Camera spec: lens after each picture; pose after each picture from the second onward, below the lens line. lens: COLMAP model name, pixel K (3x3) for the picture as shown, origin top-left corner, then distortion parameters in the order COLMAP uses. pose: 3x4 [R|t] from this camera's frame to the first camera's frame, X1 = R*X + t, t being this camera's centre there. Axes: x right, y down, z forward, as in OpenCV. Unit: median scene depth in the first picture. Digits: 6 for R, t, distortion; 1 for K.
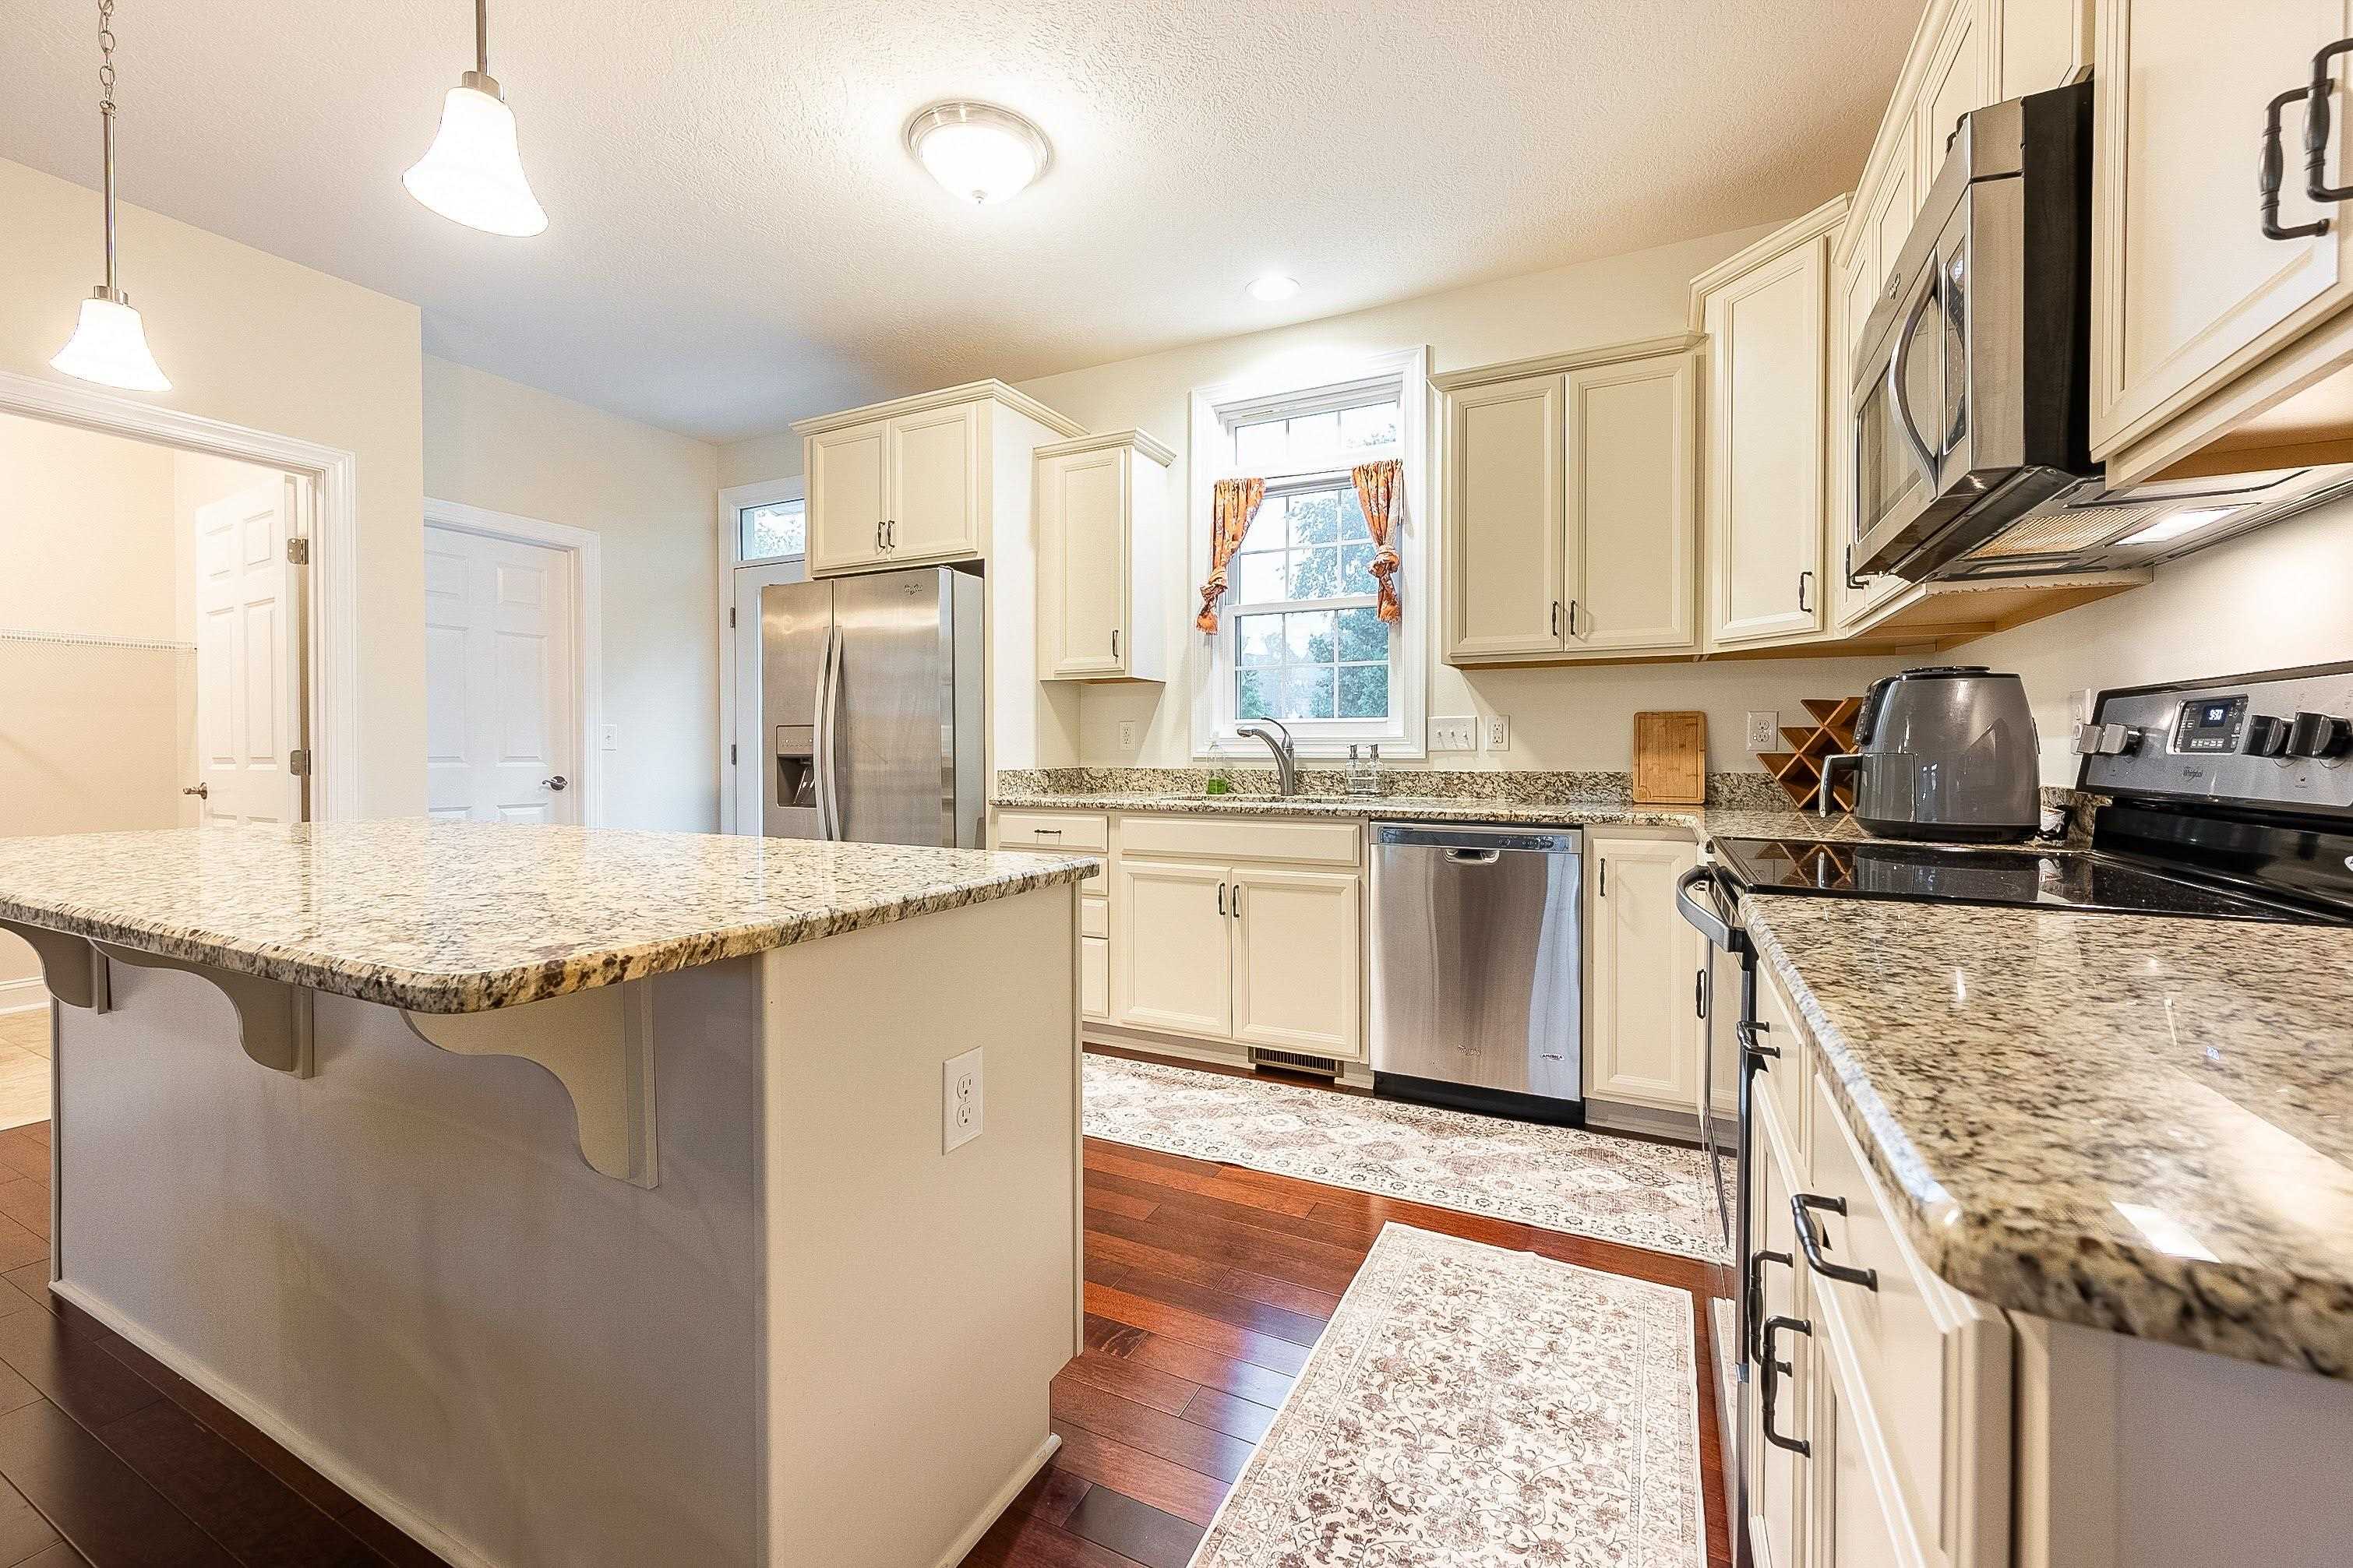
lens RADIAL K [[944.9, 0, 1173.7], [0, 944.9, 762.4], [0, 0, 1]] dist [-0.000083, -0.000265]
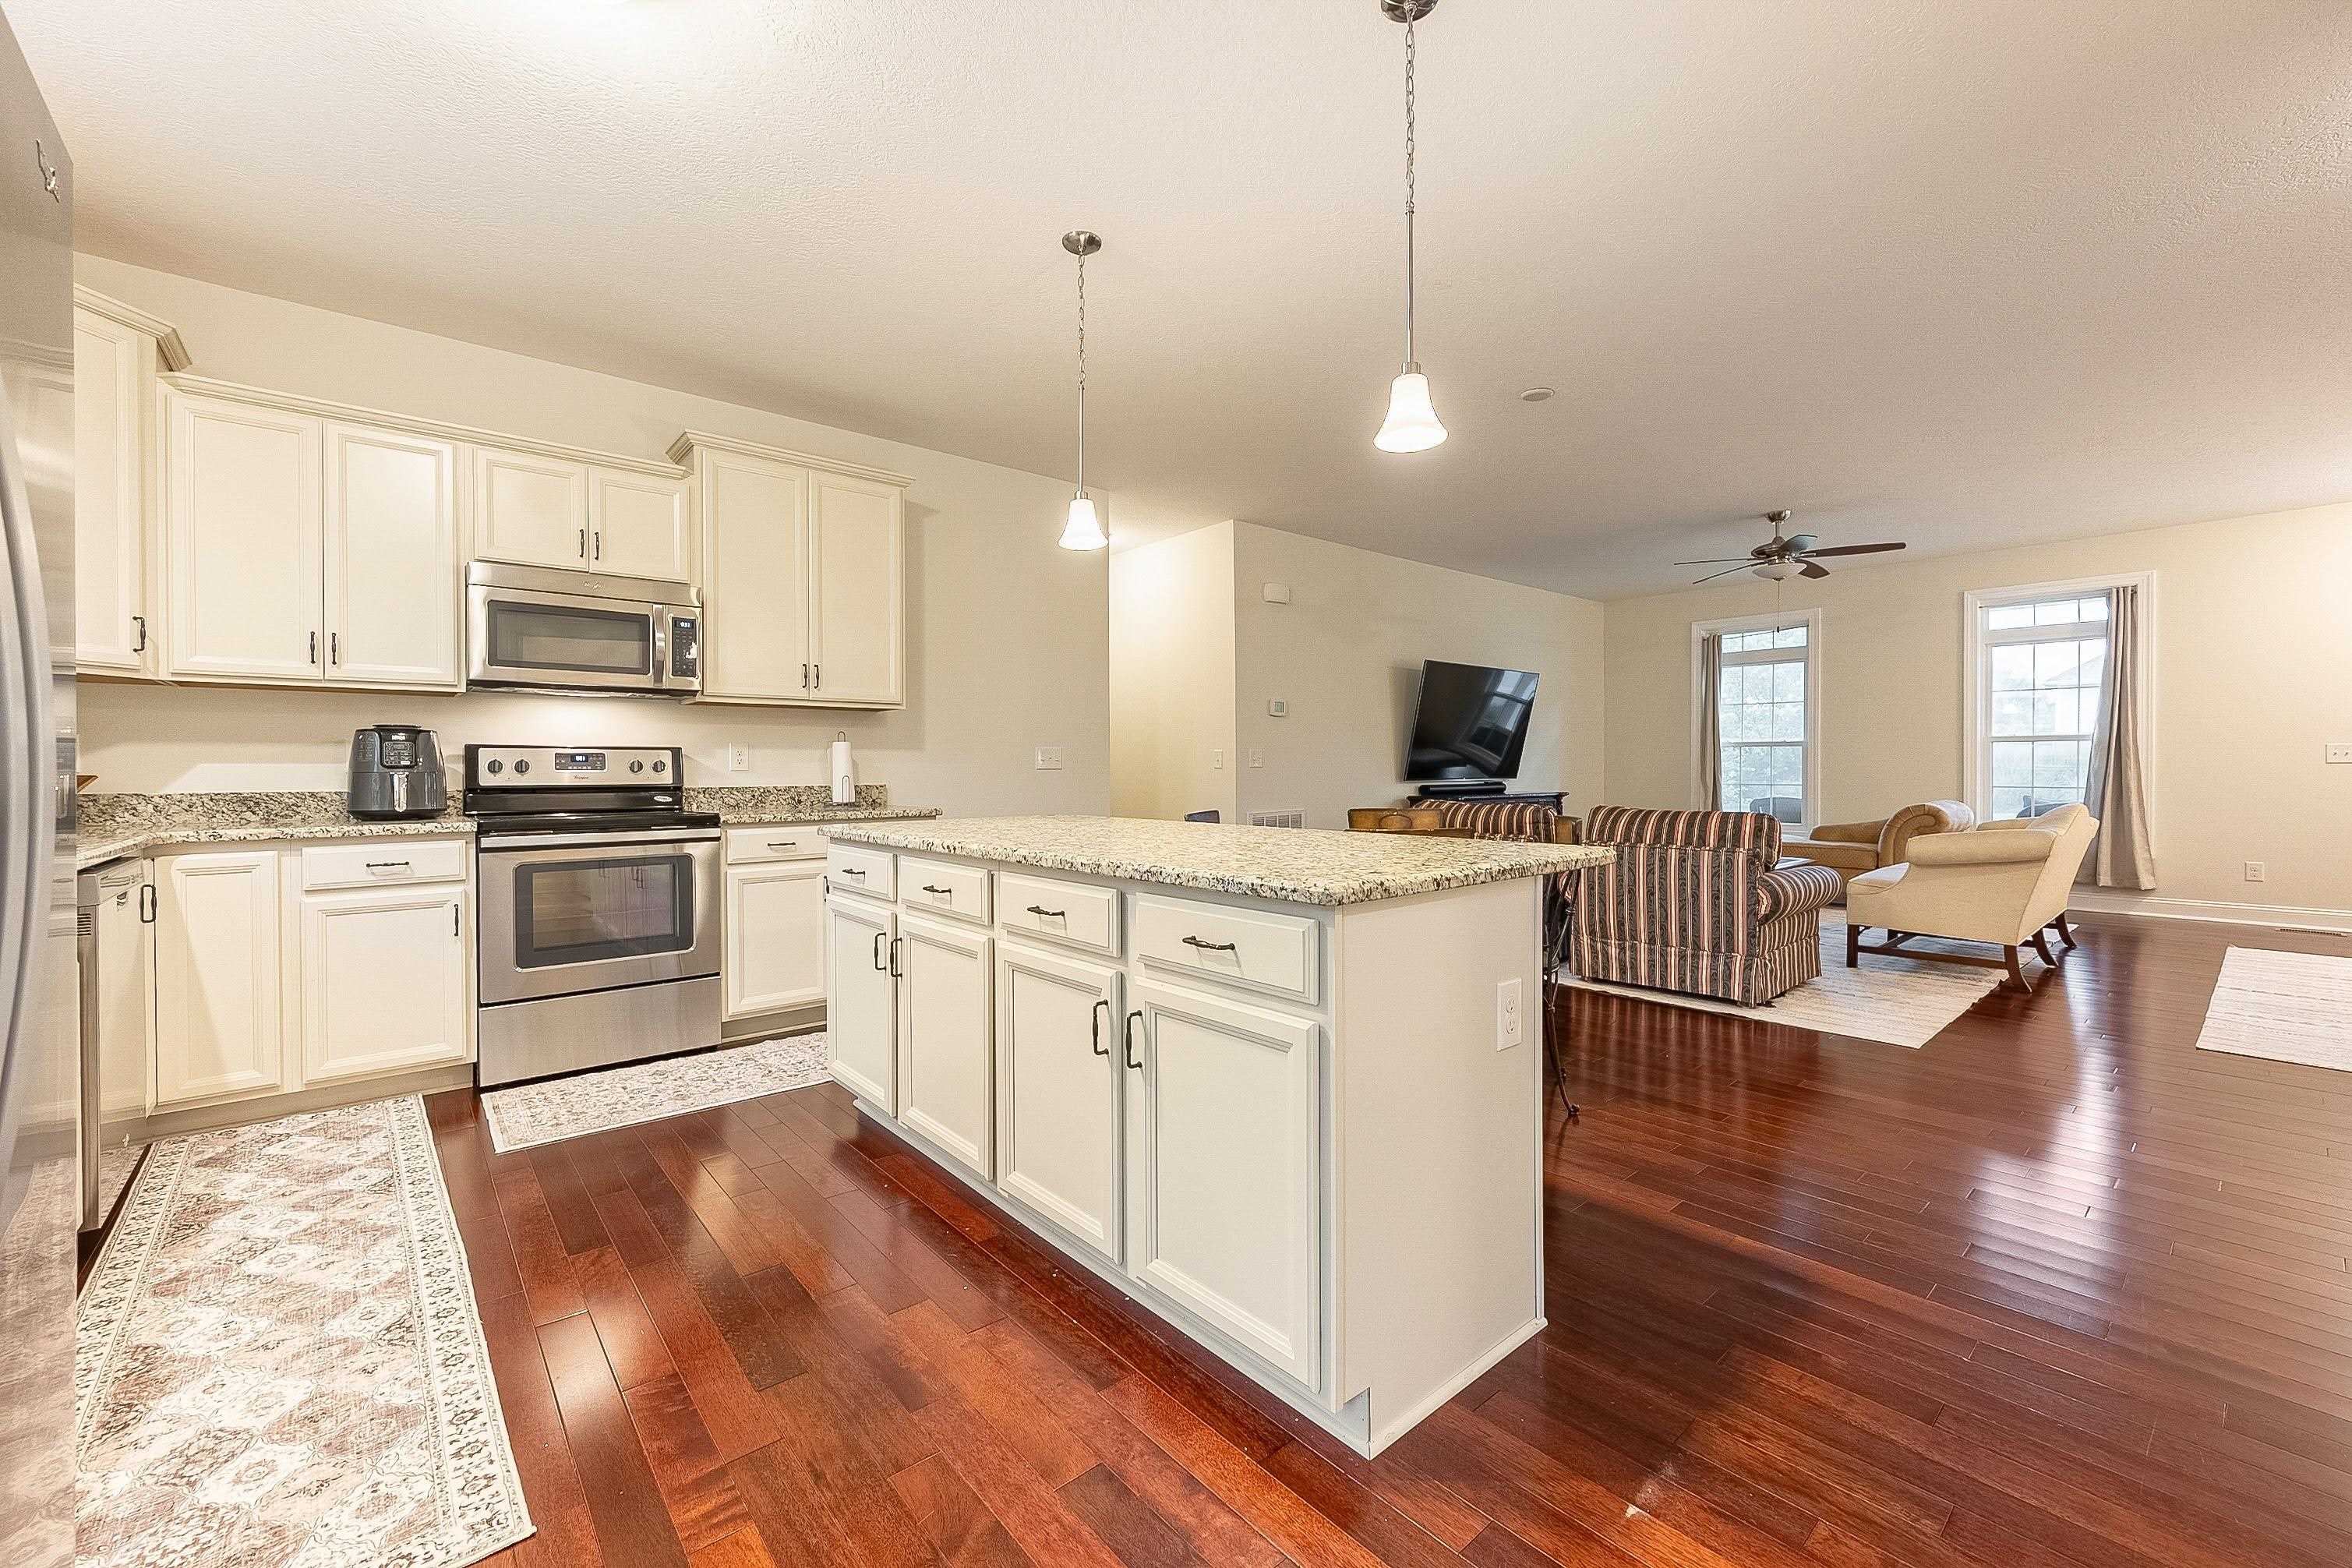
lens RADIAL K [[944.9, 0, 1169.7], [0, 944.9, 772.8], [0, 0, 1]] dist [0.002516, 0.000496]
pose [[-0.919064, 0.000032, 0.394108, -0.660936], [0.006973, 0.999845, 0.016180, -0.015012], [-0.394046, 0.017619, -0.918922, 1.098898]]
